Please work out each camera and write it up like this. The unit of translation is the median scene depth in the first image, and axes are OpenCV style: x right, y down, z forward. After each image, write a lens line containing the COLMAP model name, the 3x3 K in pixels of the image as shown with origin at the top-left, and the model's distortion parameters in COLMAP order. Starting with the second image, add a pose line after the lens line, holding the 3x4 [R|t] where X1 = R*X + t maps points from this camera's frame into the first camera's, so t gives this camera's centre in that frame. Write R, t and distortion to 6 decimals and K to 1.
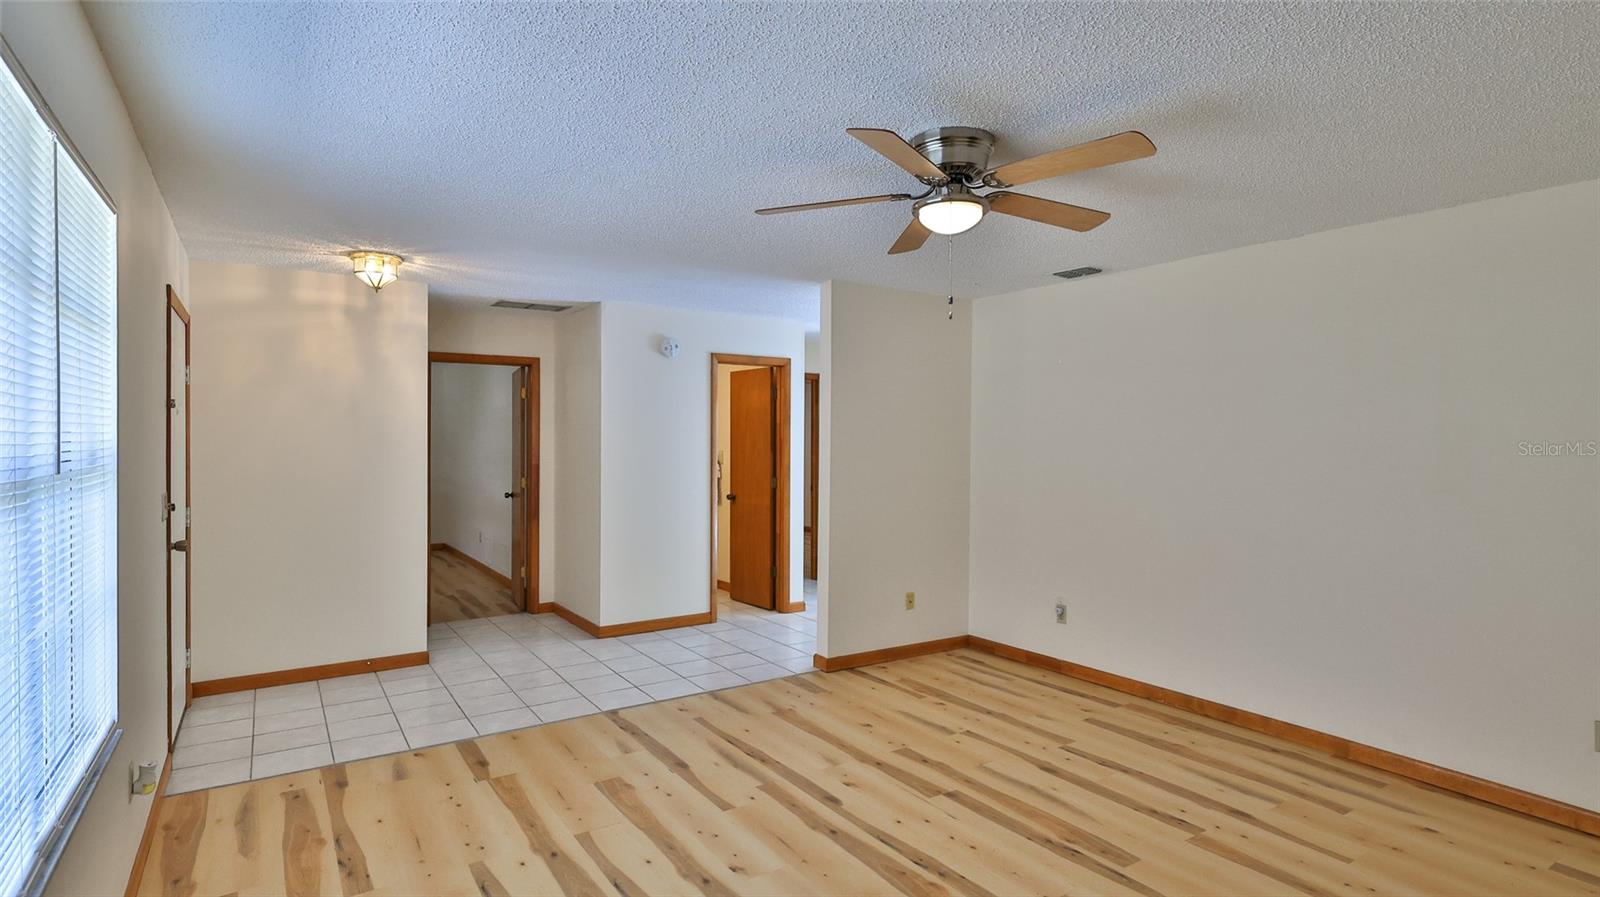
lens RADIAL K [[822.8, 0, 786.3], [0, 822.8, 440.6], [0, 0, 1]] dist [0.000896, -0.001292]
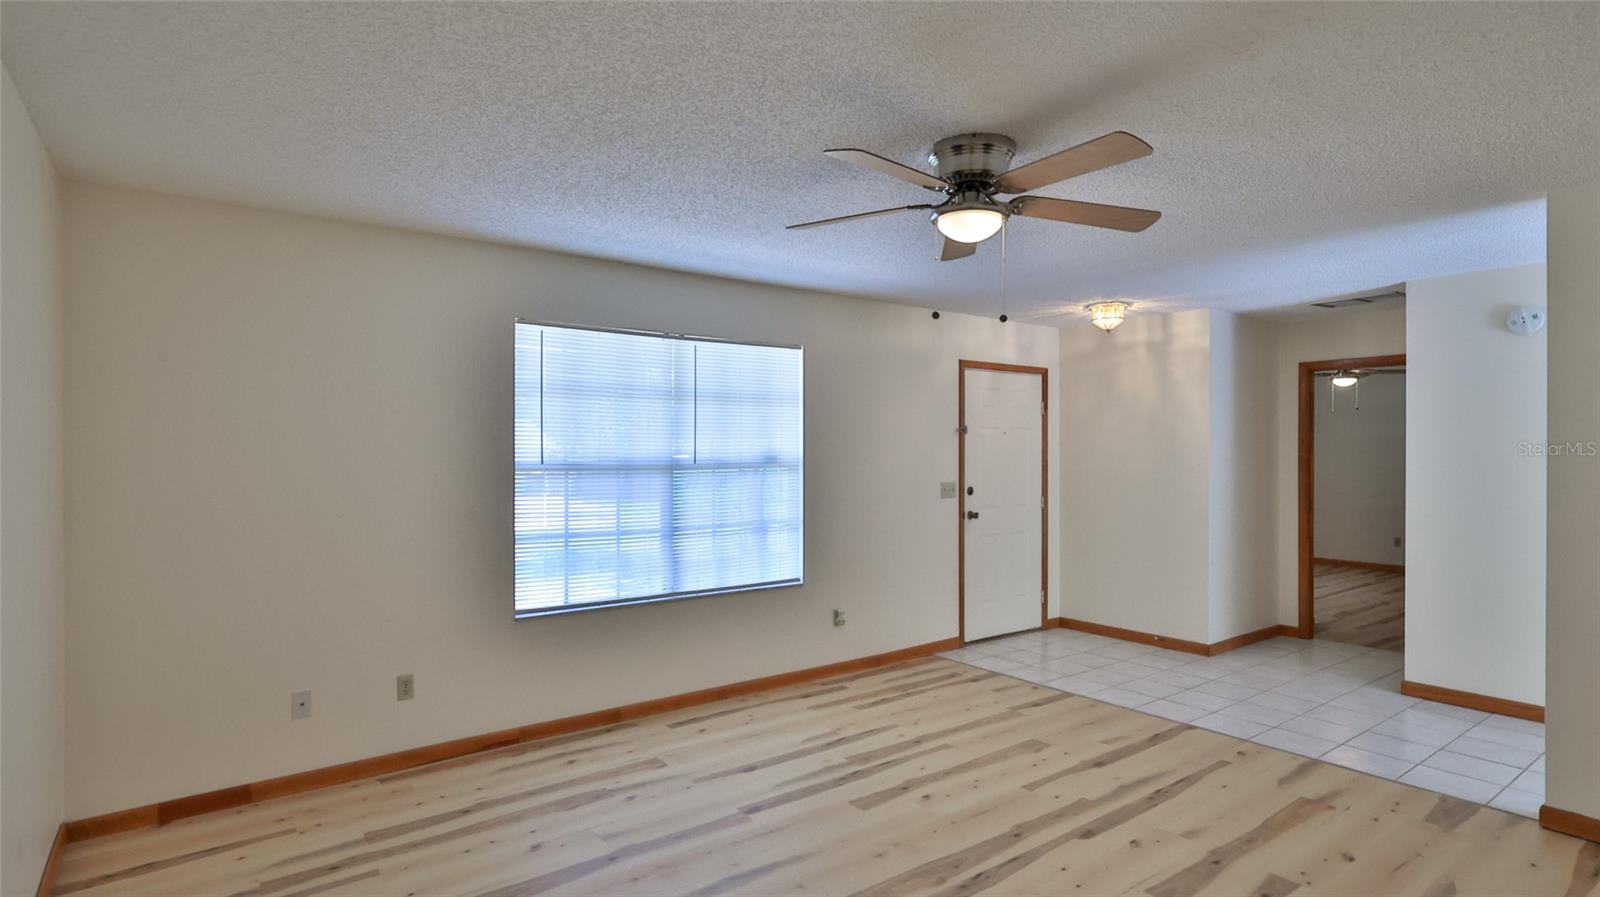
lens RADIAL K [[822.8, 0, 794.0], [0, 822.8, 441.8], [0, 0, 1]] dist [0.000896, -0.001292]
pose [[0.045048, -0.010920, -0.998925, 0.847390], [-0.000875, 0.999939, -0.010970, -0.000881], [0.998984, 0.001368, 0.045036, 0.535690]]
